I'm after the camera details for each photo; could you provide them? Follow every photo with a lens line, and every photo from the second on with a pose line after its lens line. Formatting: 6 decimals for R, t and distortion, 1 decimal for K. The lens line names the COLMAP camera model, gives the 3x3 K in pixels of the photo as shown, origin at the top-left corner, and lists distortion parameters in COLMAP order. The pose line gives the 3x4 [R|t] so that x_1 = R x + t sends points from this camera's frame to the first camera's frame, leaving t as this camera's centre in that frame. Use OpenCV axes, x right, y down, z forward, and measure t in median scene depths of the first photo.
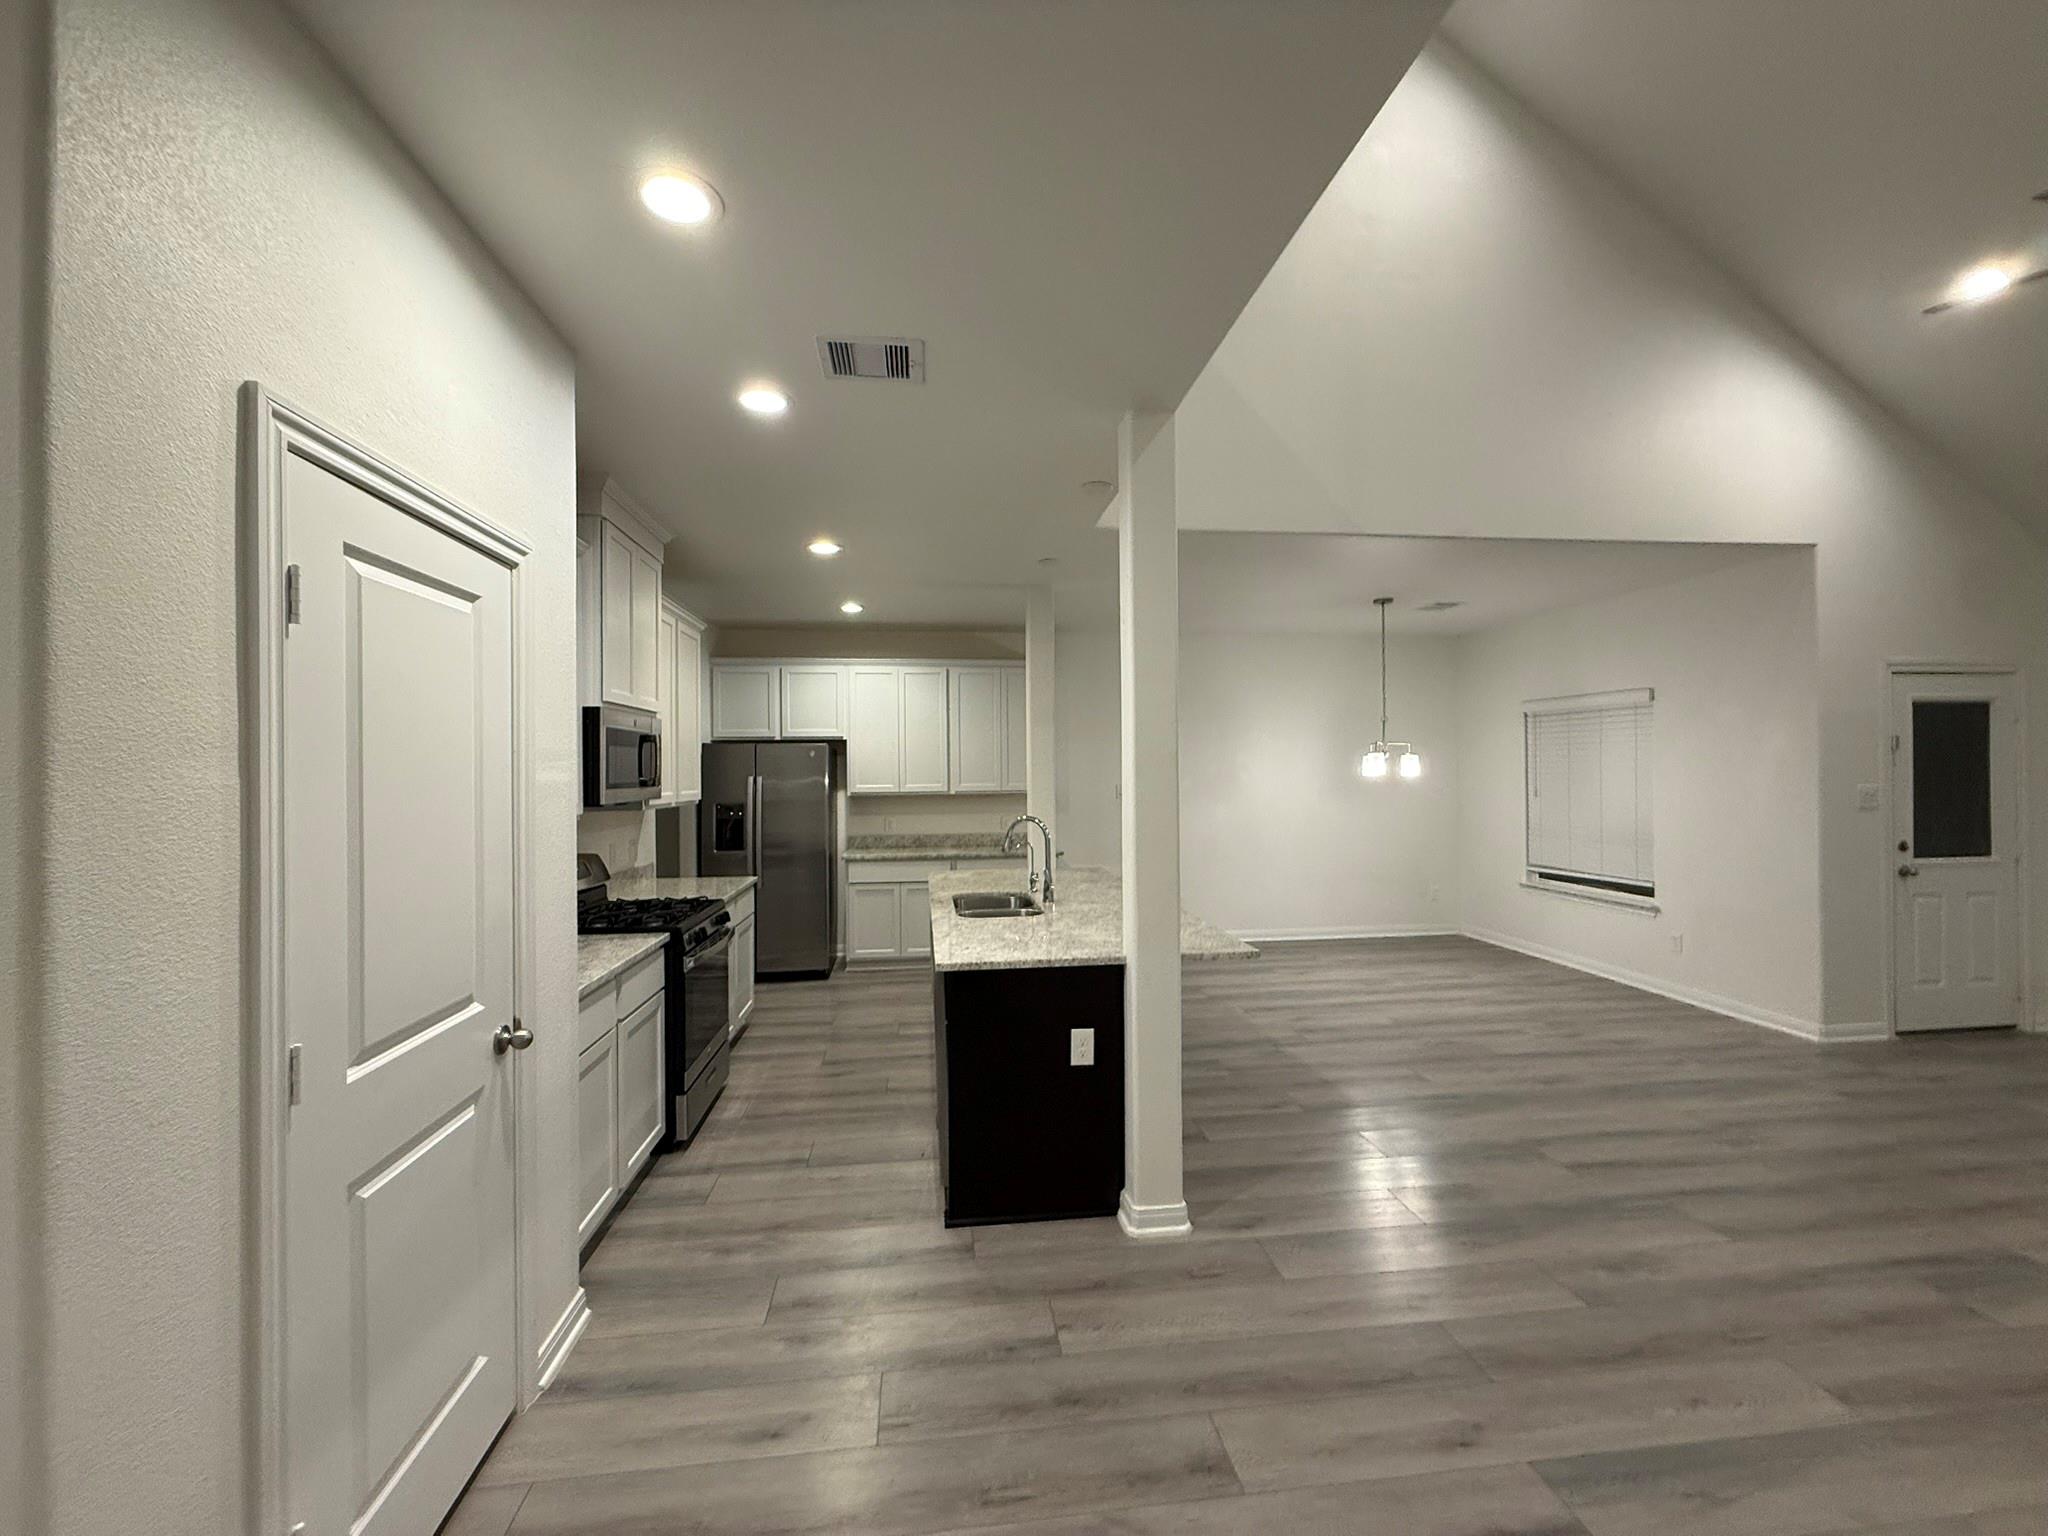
lens RADIAL K [[814.7, 0, 1023.4], [0, 814.7, 767.4], [0, 0, 1]] dist [0.000506, 0.000213]
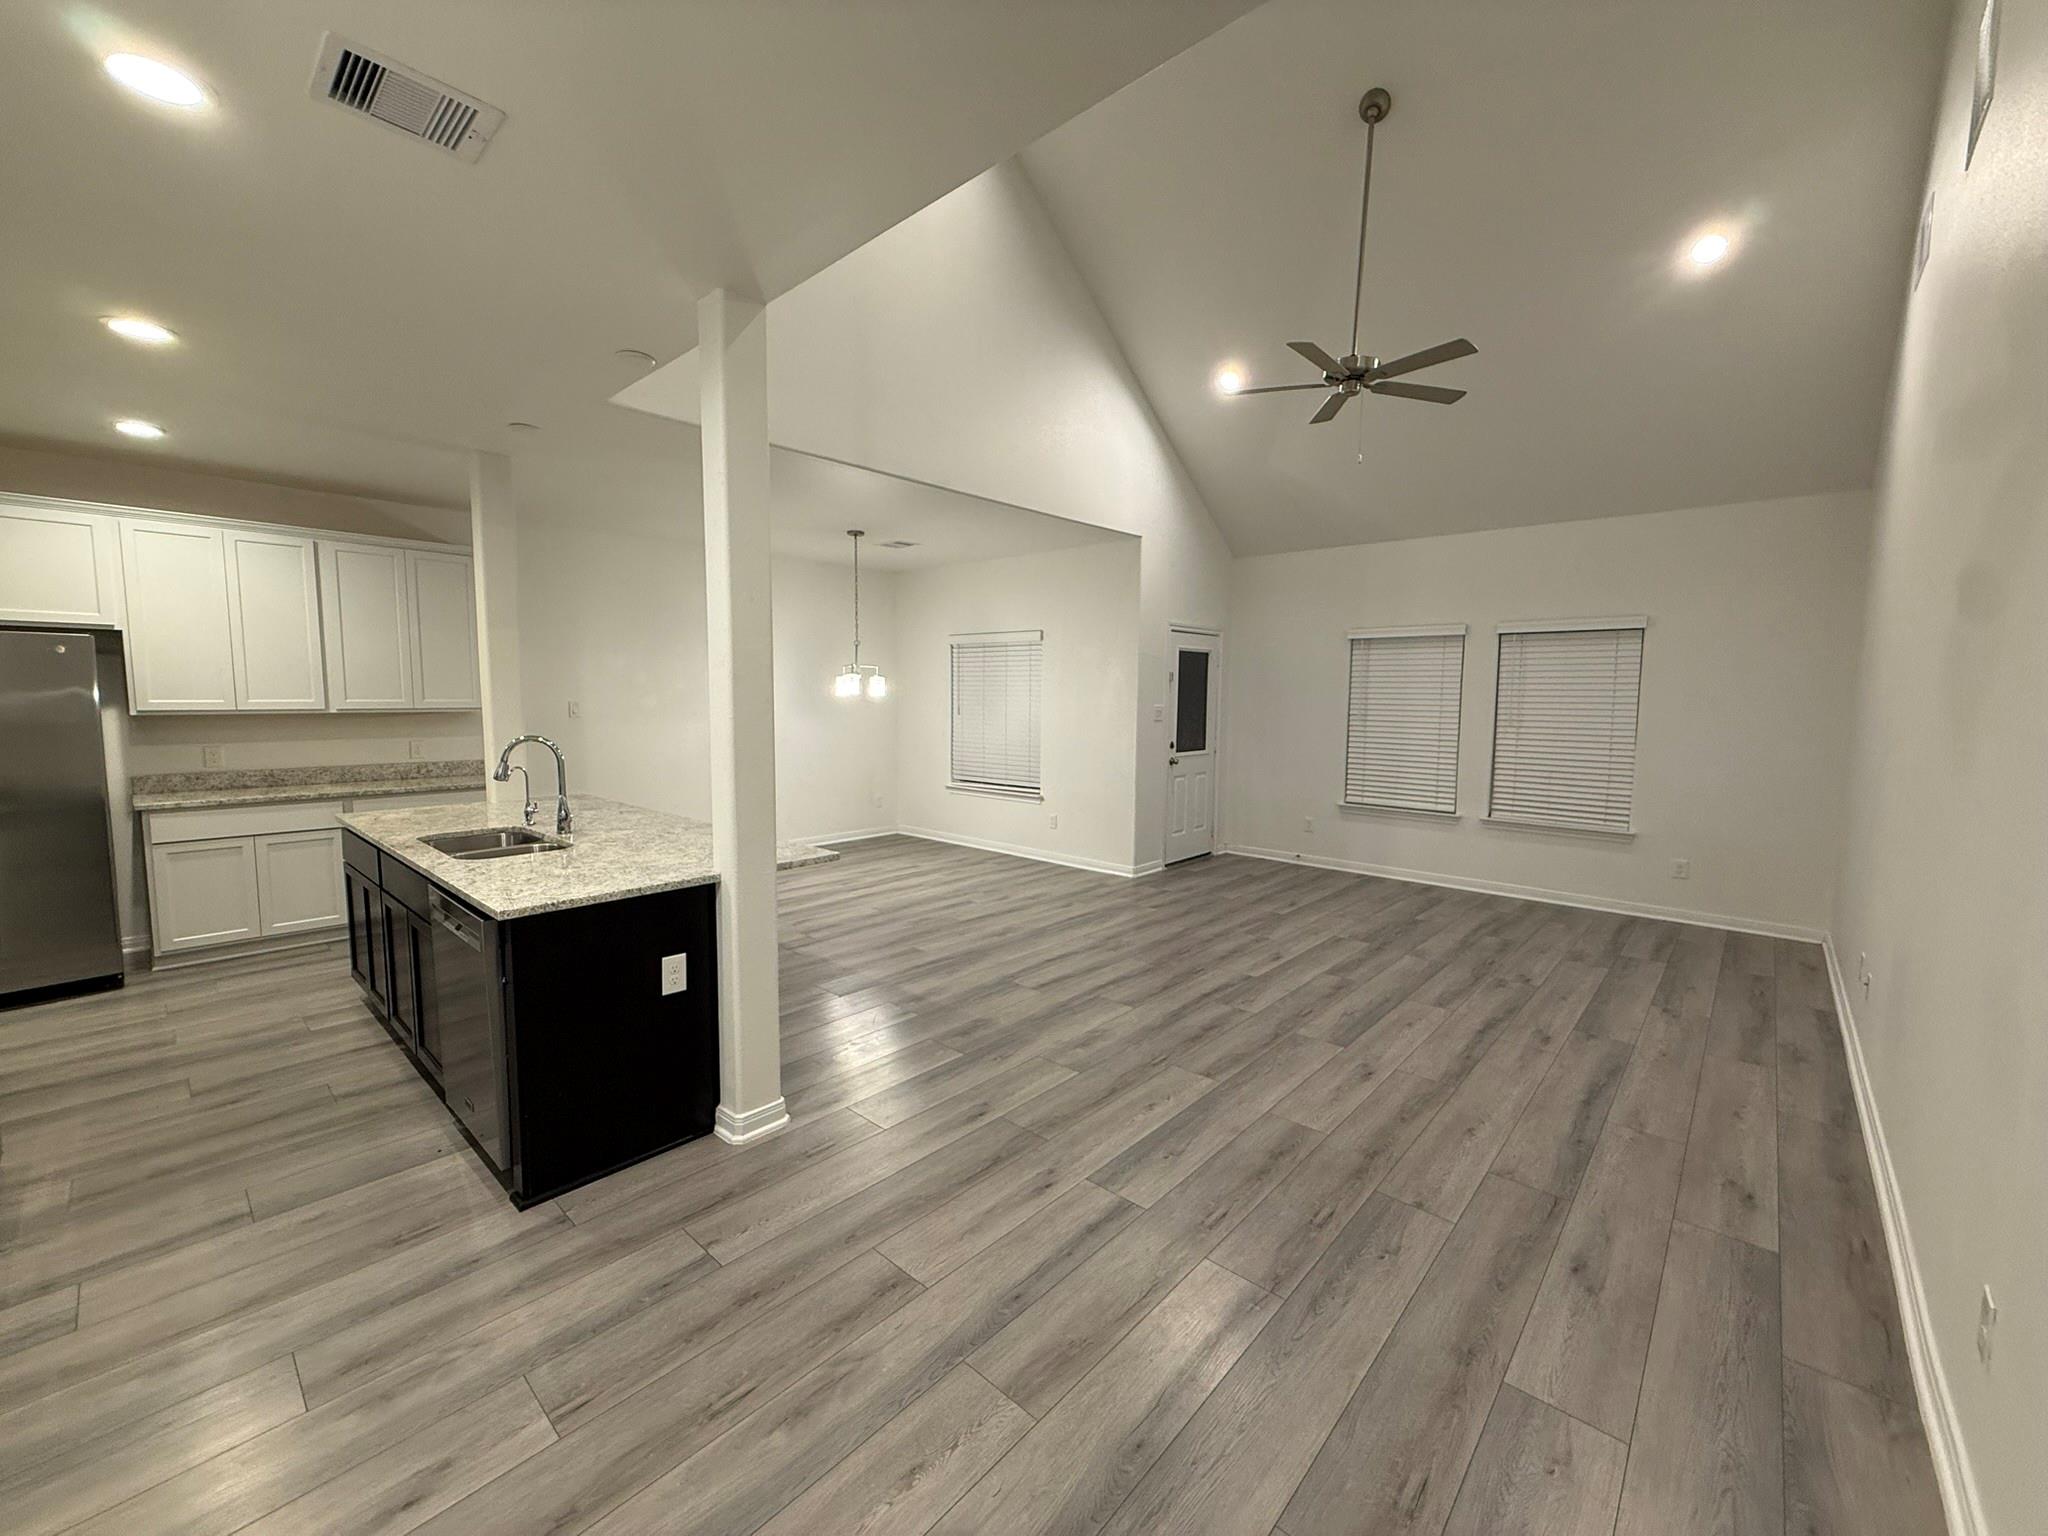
lens RADIAL K [[814.7, 0, 1018.5], [0, 814.7, 766.2], [0, 0, 1]] dist [0.000506, 0.000213]
pose [[0.759103, -0.043879, 0.649490, -0.167045], [-0.016871, 0.996064, 0.087012, 0.009574], [-0.650752, -0.077009, 0.755375, 0.030829]]
